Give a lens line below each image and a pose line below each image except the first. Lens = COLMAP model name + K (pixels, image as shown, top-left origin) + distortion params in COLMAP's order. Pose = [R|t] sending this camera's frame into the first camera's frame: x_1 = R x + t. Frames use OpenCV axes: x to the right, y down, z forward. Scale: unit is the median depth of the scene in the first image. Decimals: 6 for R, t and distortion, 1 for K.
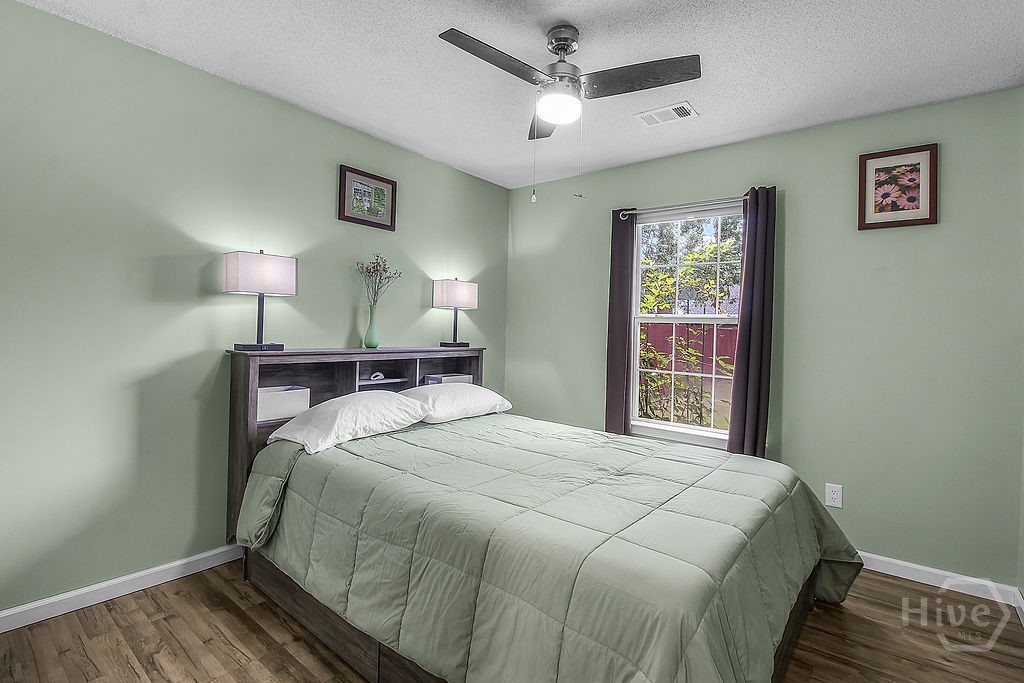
lens RADIAL K [[487.3, 0, 514.1], [0, 487.3, 323.9], [0, 0, 1]] dist [-0.004921, -0.001641]
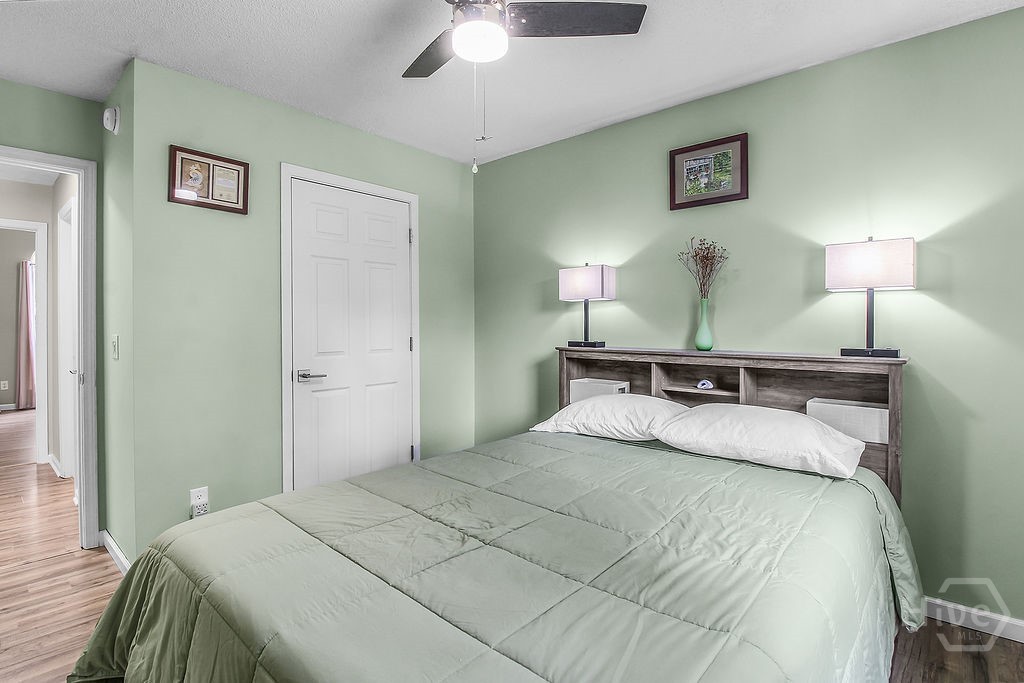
lens RADIAL K [[487.3, 0, 514.1], [0, 487.3, 323.9], [0, 0, 1]] dist [-0.004921, -0.001641]
pose [[-0.051957, -0.024472, -0.998349, 0.562063], [0.011861, 0.999614, -0.025120, 0.021826], [0.998579, -0.013146, -0.051647, 0.720240]]
